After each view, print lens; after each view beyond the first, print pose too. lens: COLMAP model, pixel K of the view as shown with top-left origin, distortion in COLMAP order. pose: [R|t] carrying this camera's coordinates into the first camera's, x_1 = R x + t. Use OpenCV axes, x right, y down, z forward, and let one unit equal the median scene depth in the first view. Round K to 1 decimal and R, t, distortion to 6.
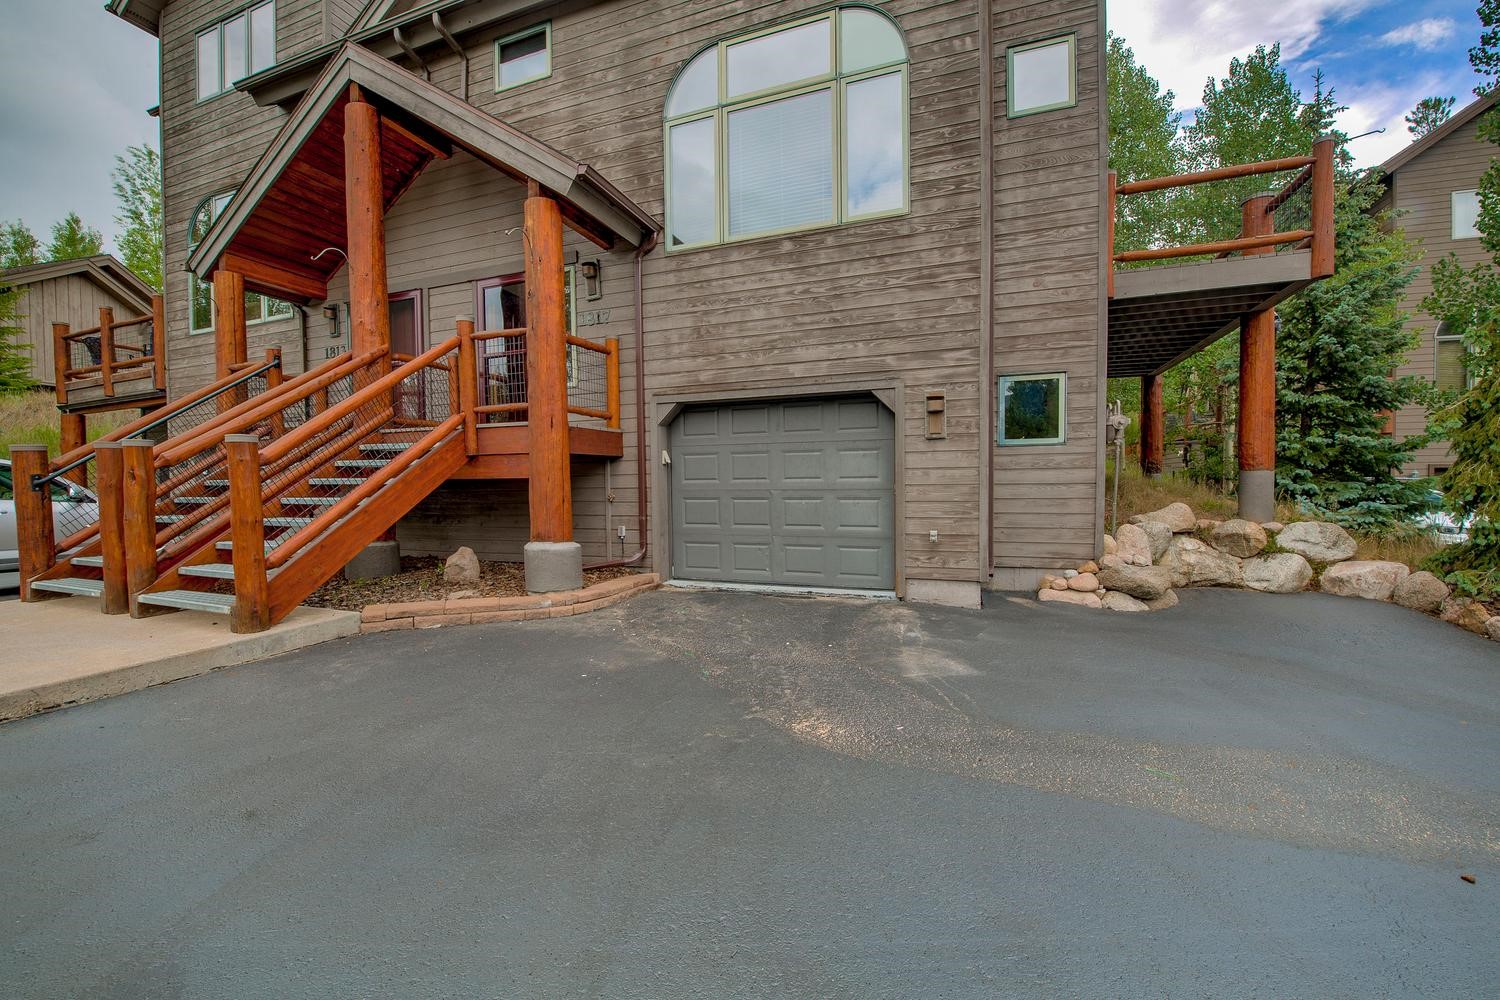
lens RADIAL K [[599.8, 0, 744.1], [0, 599.8, 502.2], [0, 0, 1]] dist [-0.017562, -0.001500]
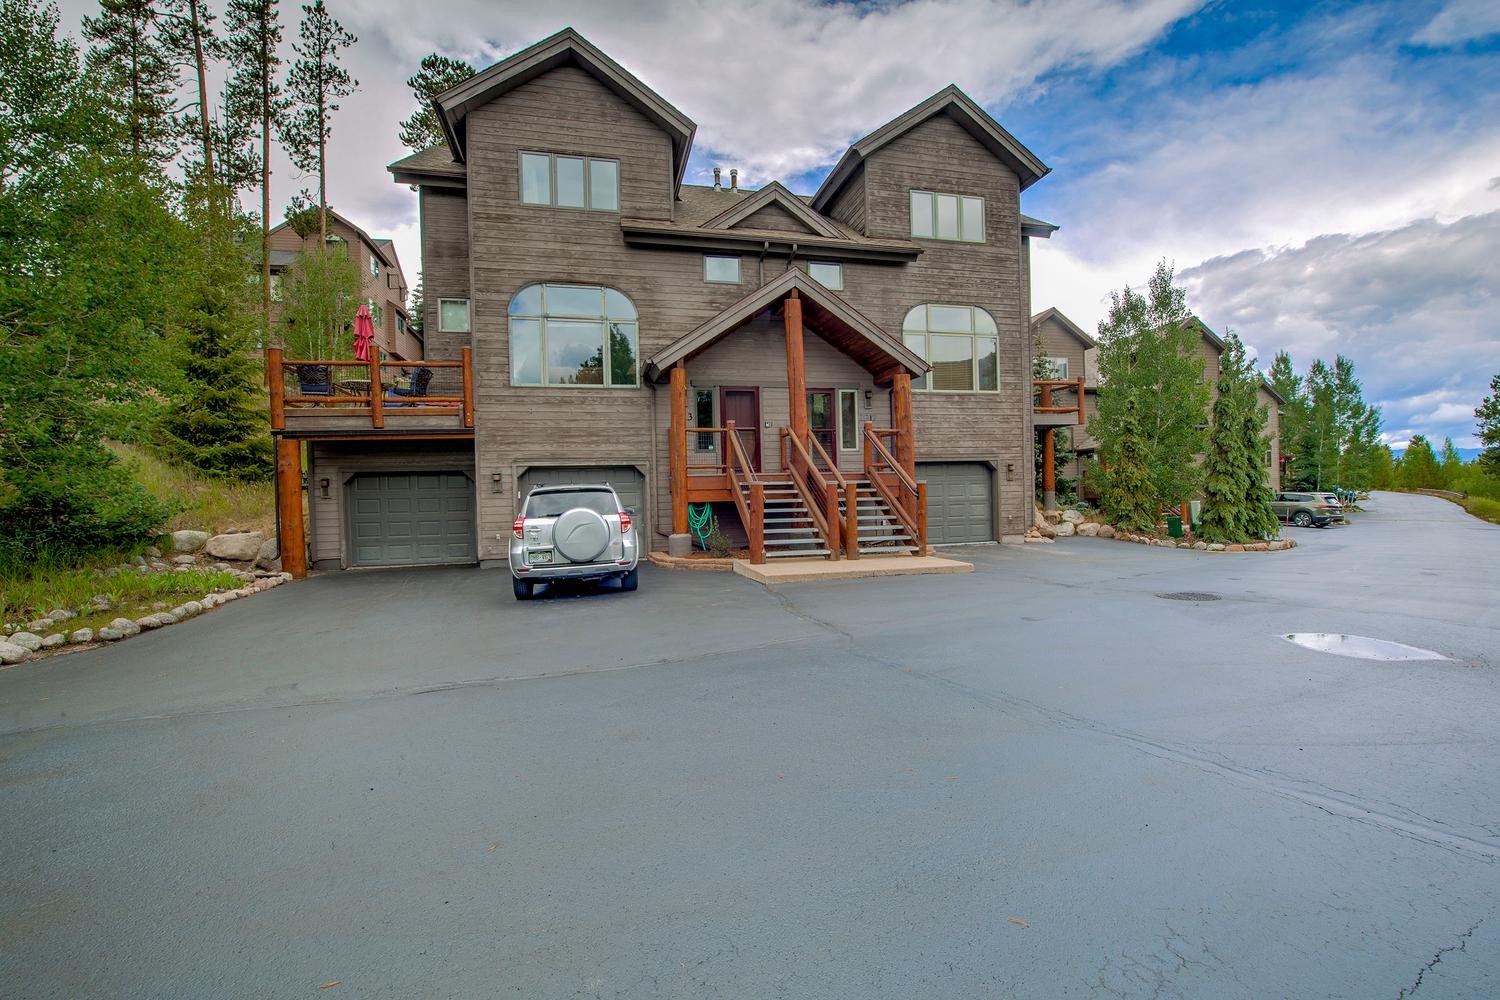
lens RADIAL K [[625.2, 0, 743.4], [0, 625.2, 499.8], [0, 0, 1]] dist [-0.018021, -0.000628]
pose [[0.827608, -0.014613, 0.561116, -1.934005], [0.034241, 0.999114, -0.024484, 0.005276], [-0.560261, 0.039476, 0.827375, -0.531763]]
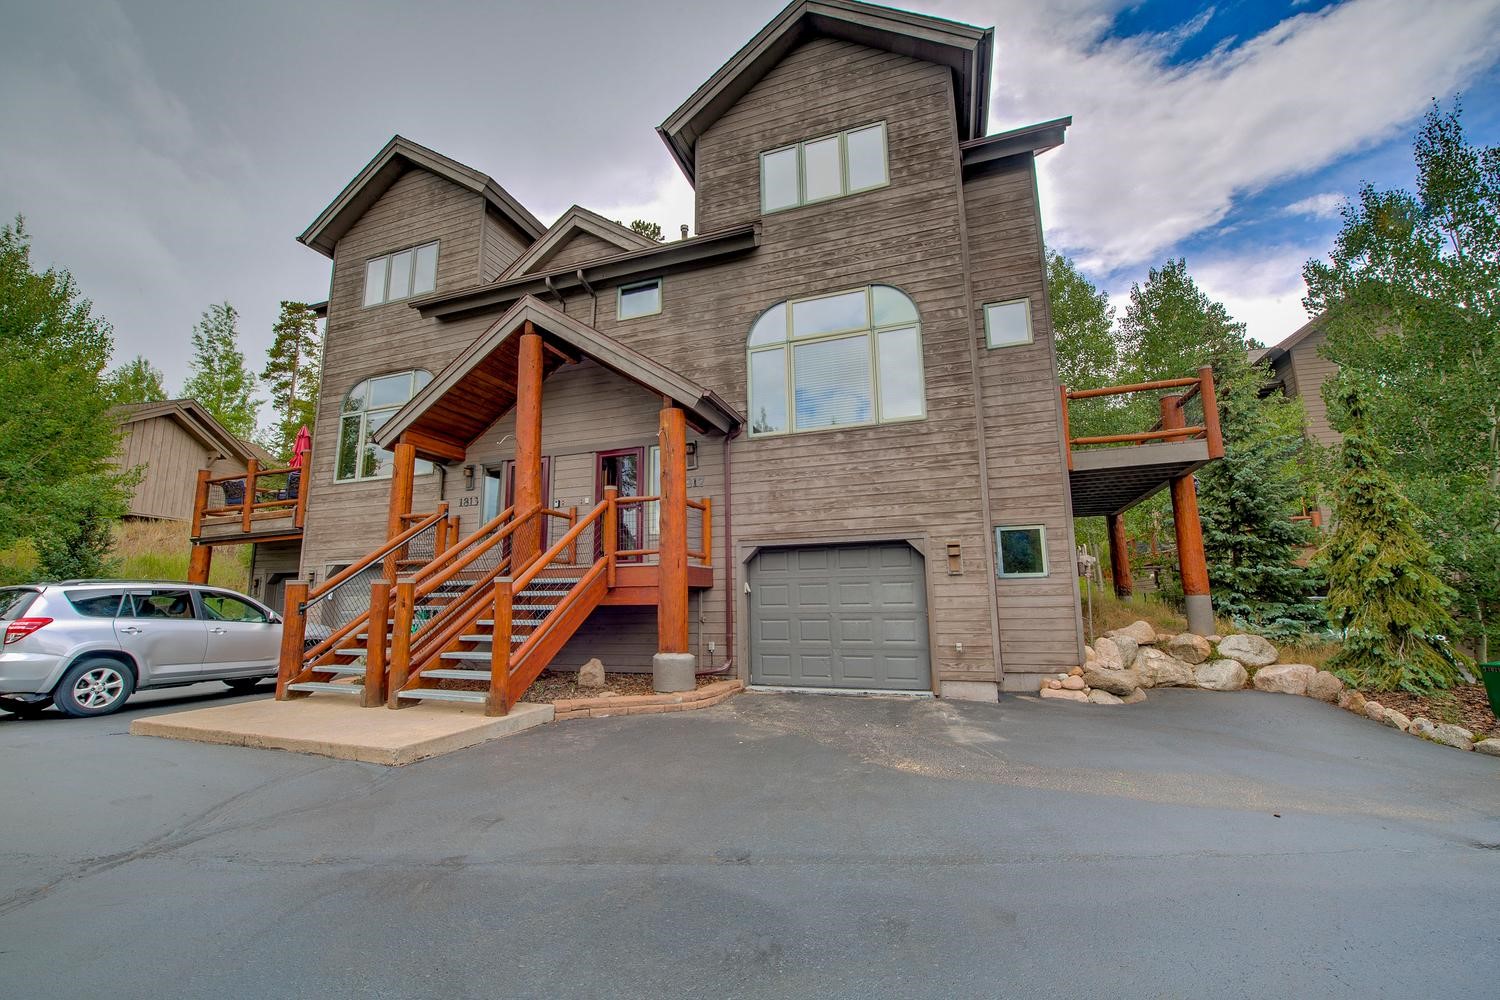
lens RADIAL K [[599.8, 0, 744.1], [0, 599.8, 502.2], [0, 0, 1]] dist [-0.017562, -0.001500]
pose [[0.999806, 0.000262, 0.019682, -0.173831], [0.003641, 0.980194, -0.198005, 0.000964], [-0.019344, 0.198039, 0.980003, -0.335832]]
